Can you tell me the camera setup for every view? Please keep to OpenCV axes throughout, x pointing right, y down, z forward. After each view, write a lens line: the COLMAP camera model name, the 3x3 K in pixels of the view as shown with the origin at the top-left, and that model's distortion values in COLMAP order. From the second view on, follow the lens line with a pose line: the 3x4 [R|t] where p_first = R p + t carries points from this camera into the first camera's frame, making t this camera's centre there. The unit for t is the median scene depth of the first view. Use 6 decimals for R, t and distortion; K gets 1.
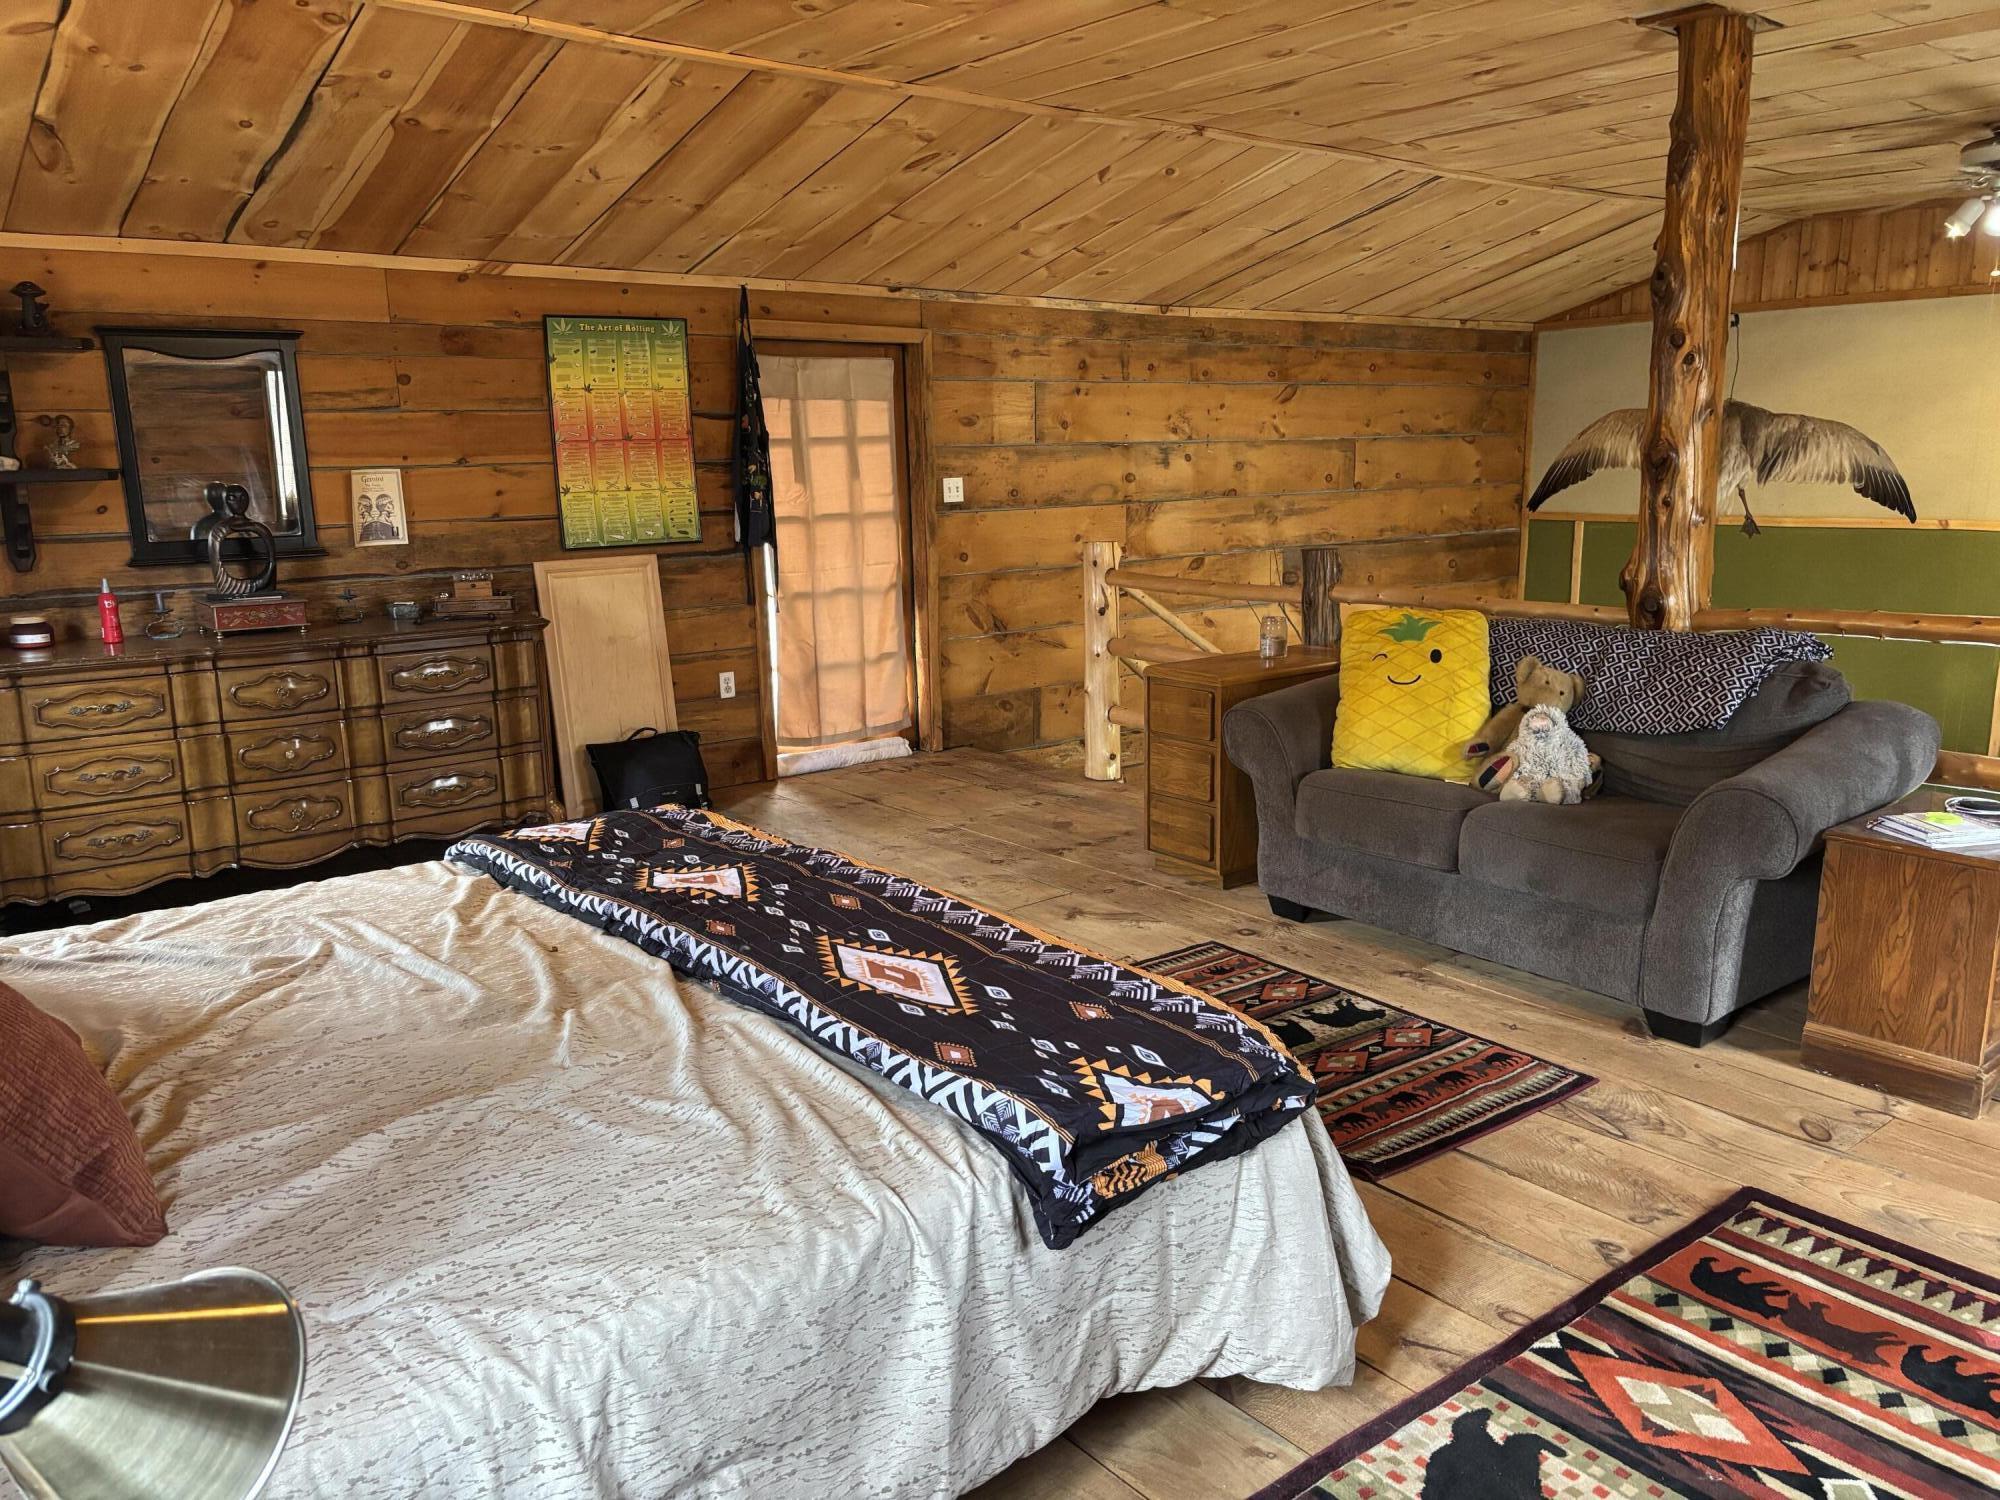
lens RADIAL K [[1502.7, 0, 987.3], [0, 1502.7, 765.0], [0, 0, 1]] dist [0.050247, -0.049513]
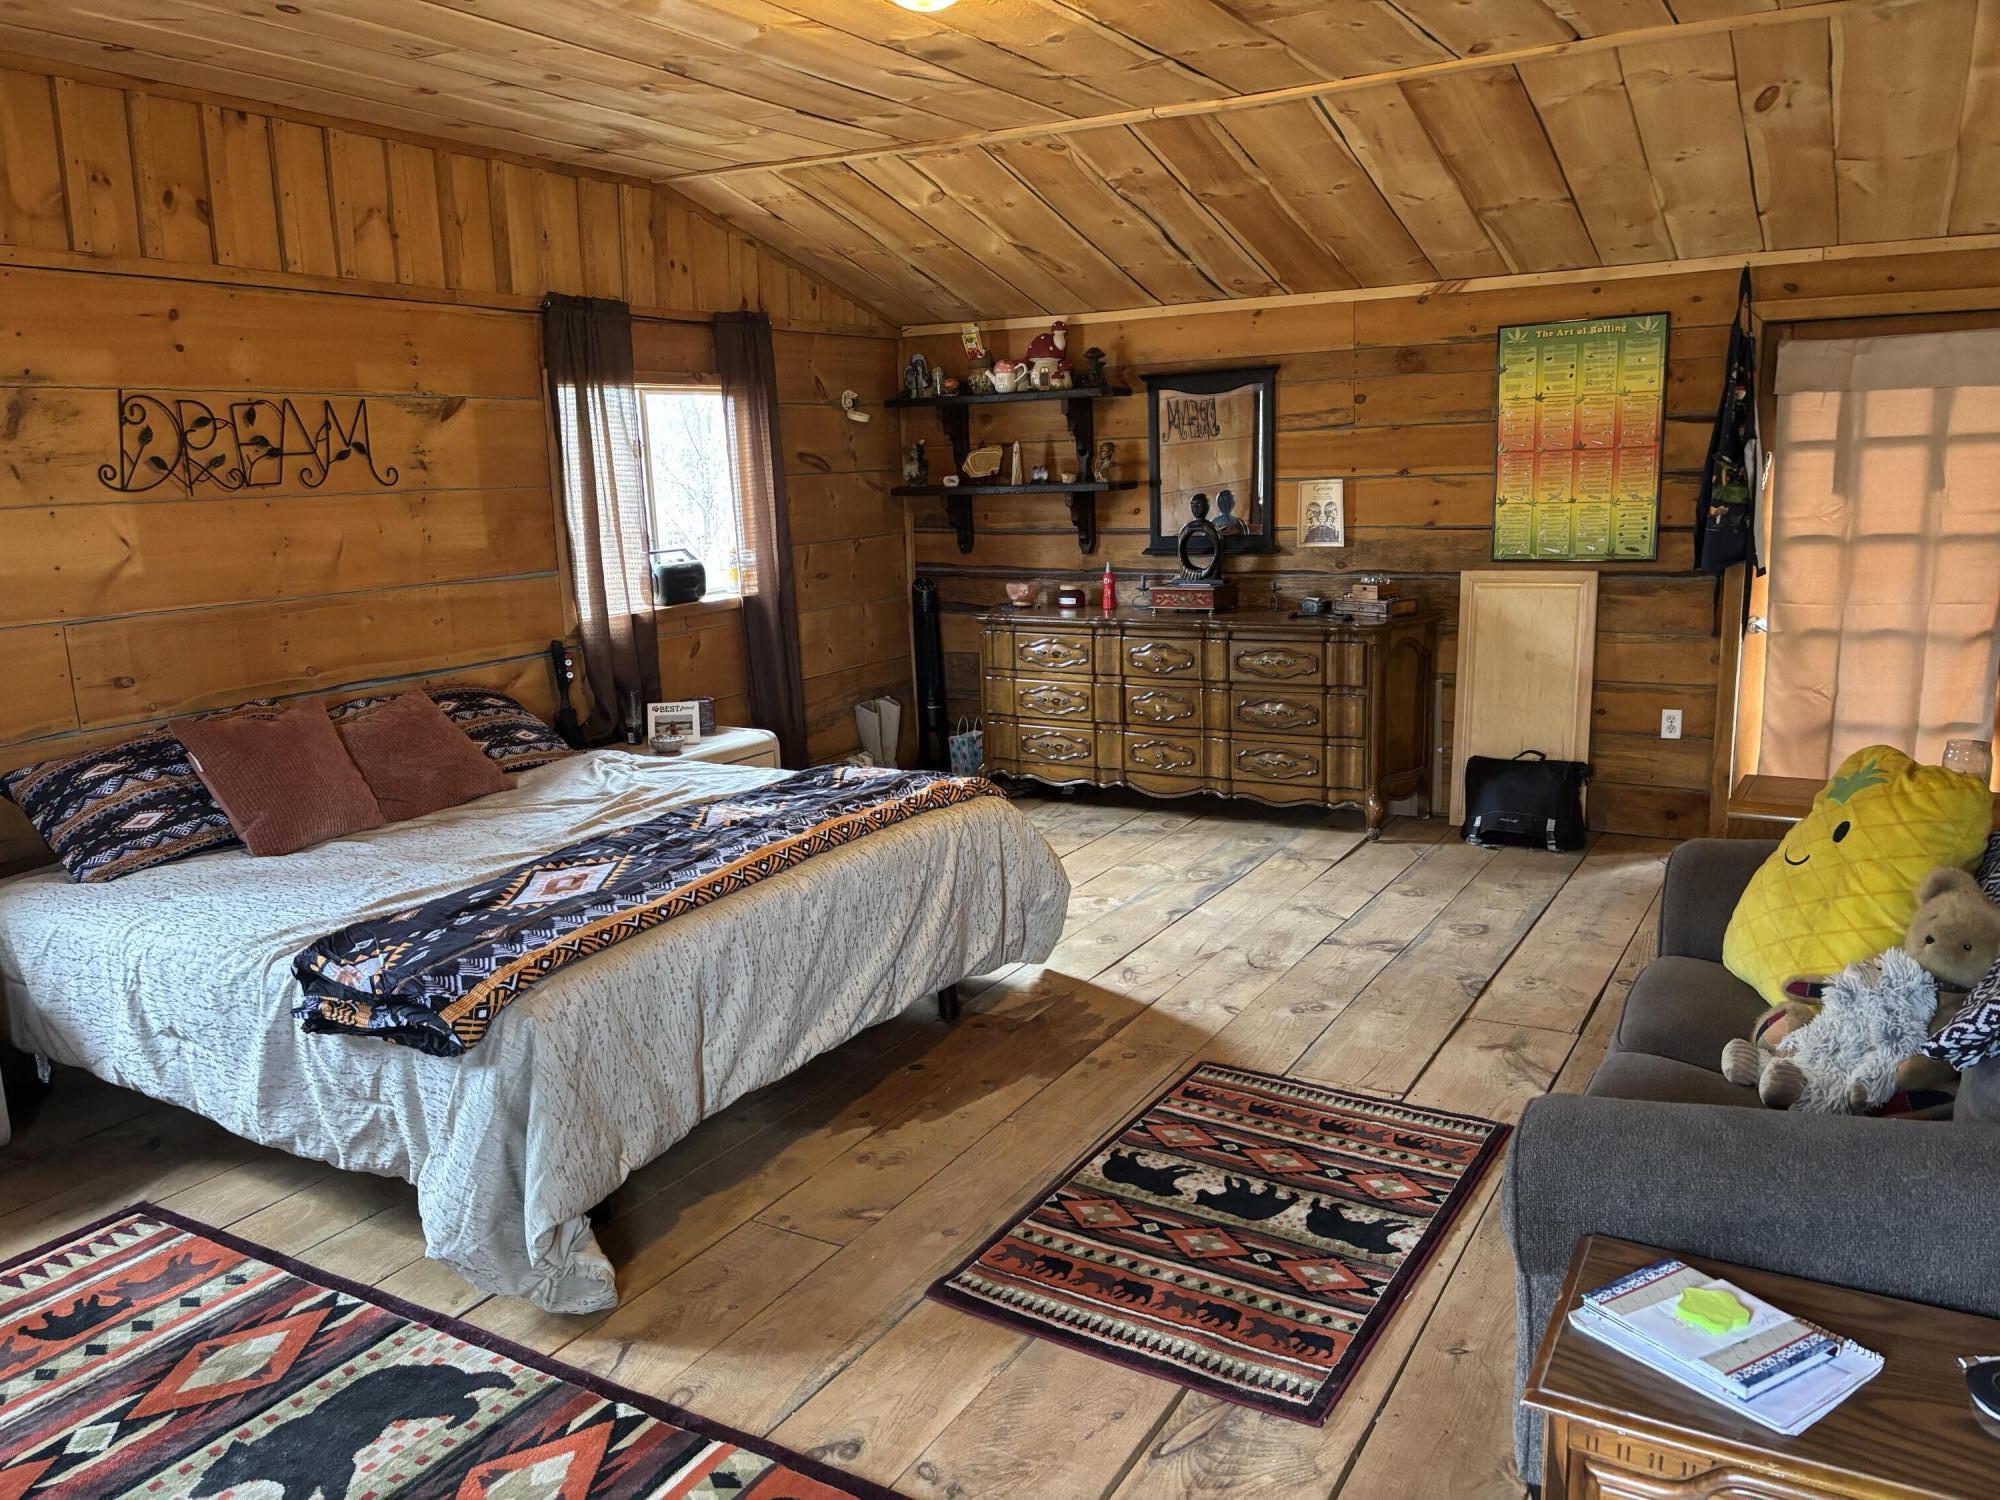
lens RADIAL K [[1502.7, 0, 988.4], [0, 1502.7, 757.6], [0, 0, 1]] dist [0.050247, -0.049513]
pose [[0.360778, 0.188460, -0.913412, 0.539441], [-0.170550, 0.976188, 0.134049, -0.092695], [0.916925, 0.107421, 0.384329, 0.325623]]
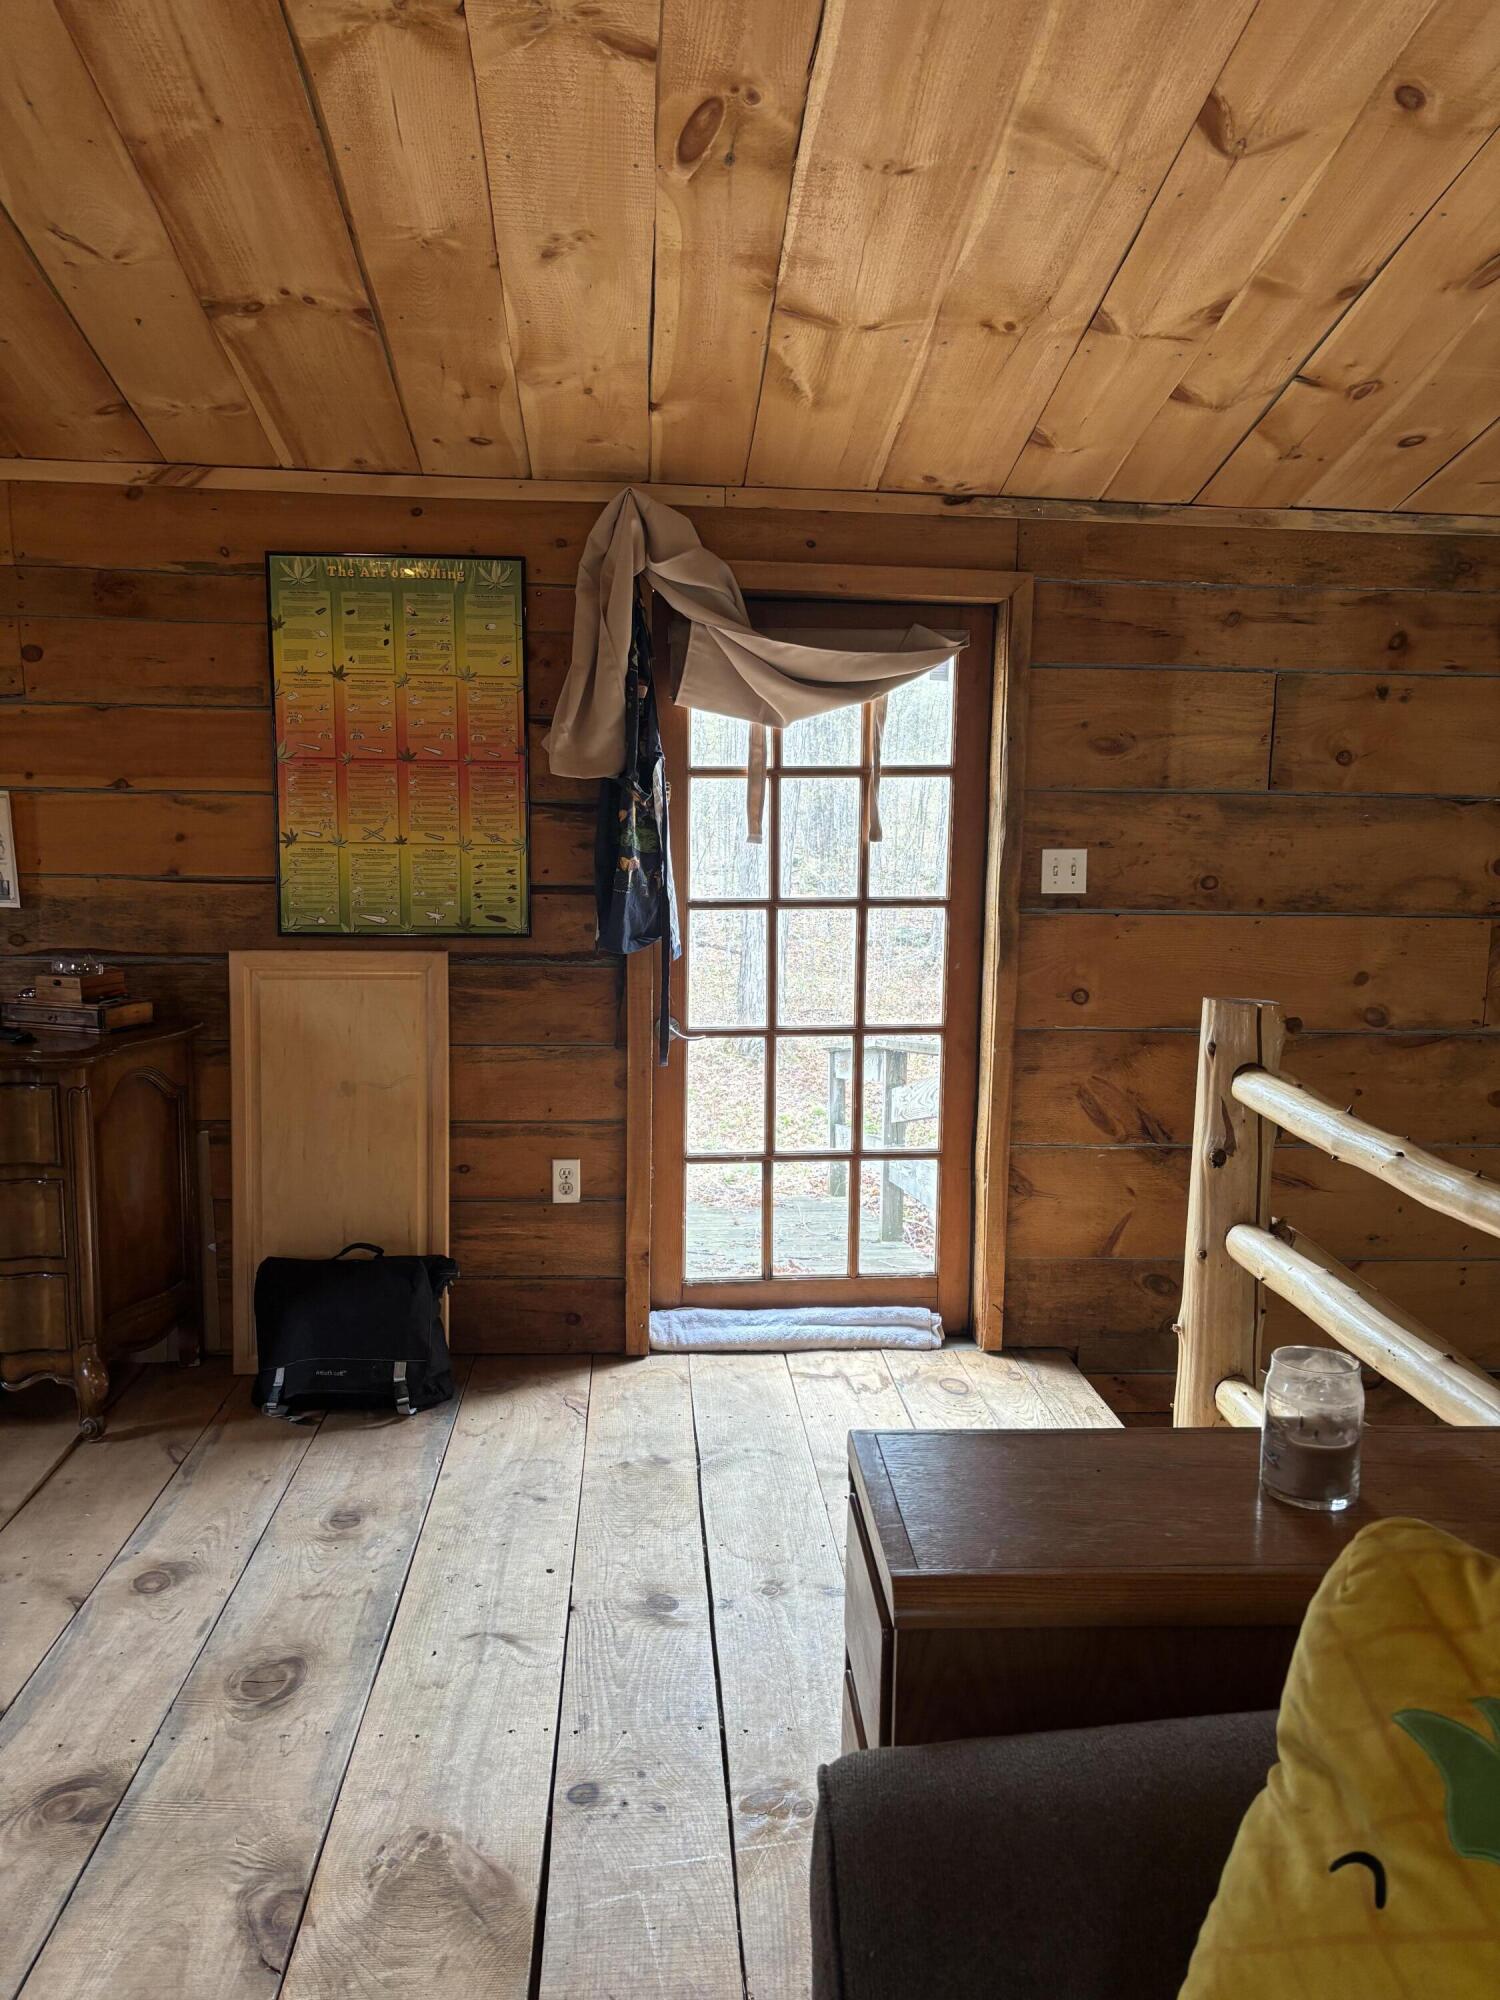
lens RADIAL K [[1502.7, 0, 762.9], [0, 1502.7, 1007.6], [0, 0, 1]] dist [0.050247, -0.049513]
pose [[0.834895, 0.101985, -0.540878, 0.215549], [-0.145169, 0.988690, -0.037659, -0.118907], [0.530920, 0.109960, 0.840258, 0.597321]]
